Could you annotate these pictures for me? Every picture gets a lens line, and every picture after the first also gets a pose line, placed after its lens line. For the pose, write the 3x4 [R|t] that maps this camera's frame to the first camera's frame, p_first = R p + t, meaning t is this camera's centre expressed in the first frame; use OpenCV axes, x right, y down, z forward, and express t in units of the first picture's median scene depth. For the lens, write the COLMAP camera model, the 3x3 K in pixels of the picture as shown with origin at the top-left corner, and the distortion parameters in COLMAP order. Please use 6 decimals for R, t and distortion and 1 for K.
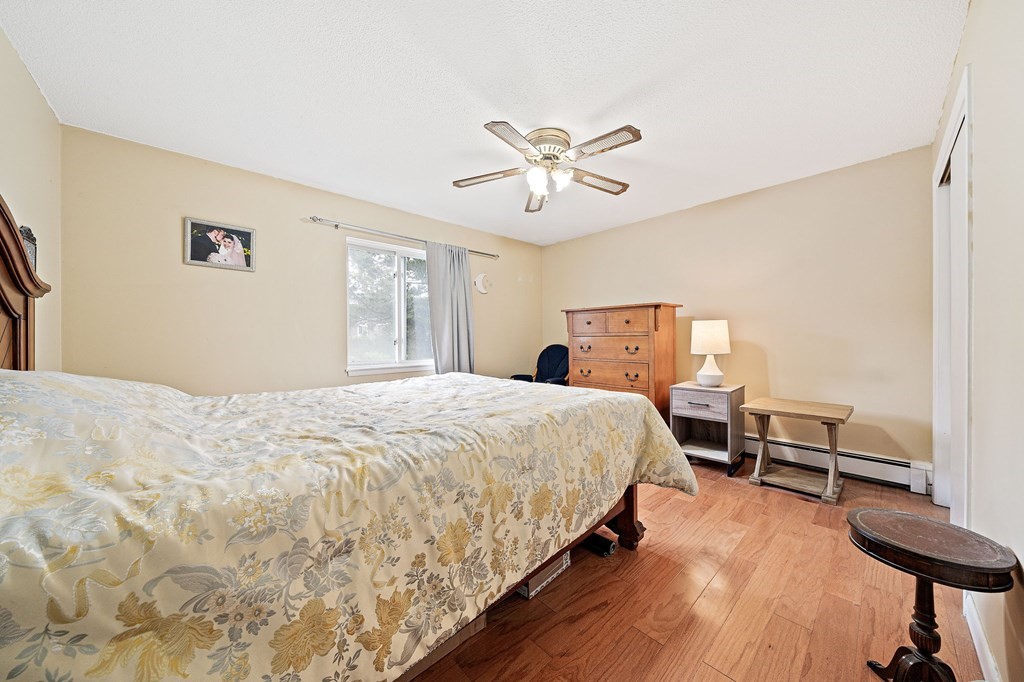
lens RADIAL K [[357.8, 0, 513.2], [0, 357.8, 336.3], [0, 0, 1]] dist [-0.001857, -0.000246]
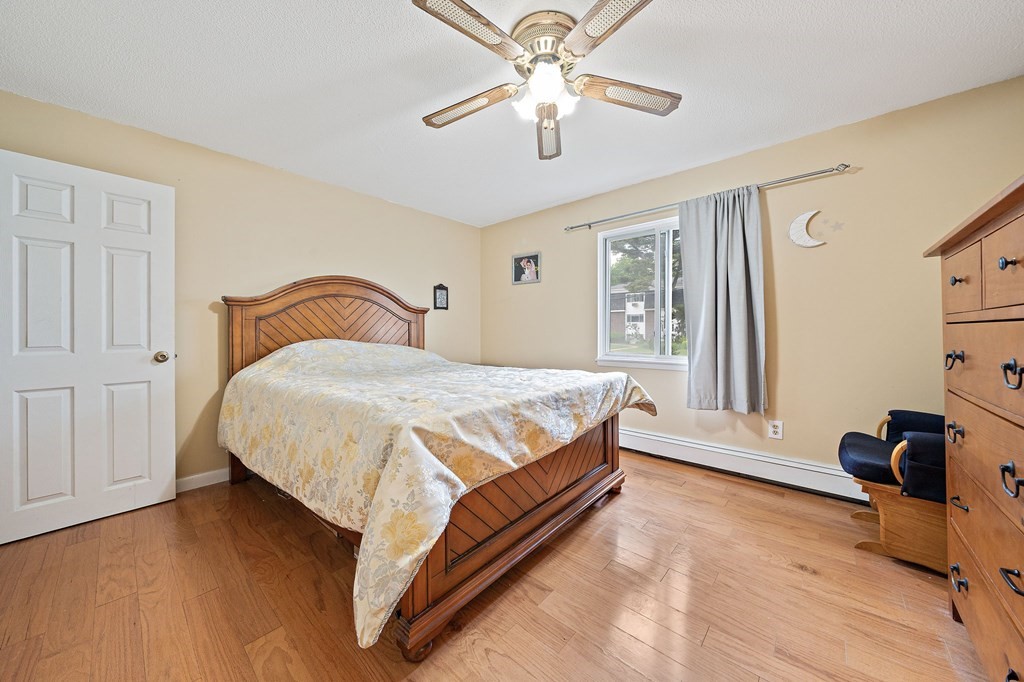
lens RADIAL K [[357.8, 0, 508.2], [0, 357.8, 332.0], [0, 0, 1]] dist [-0.001857, -0.000246]
pose [[0.082151, 0.008258, -0.996586, 0.691059], [0.004654, 0.999952, 0.008669, 0.002990], [0.996609, -0.005350, 0.082108, 0.789499]]
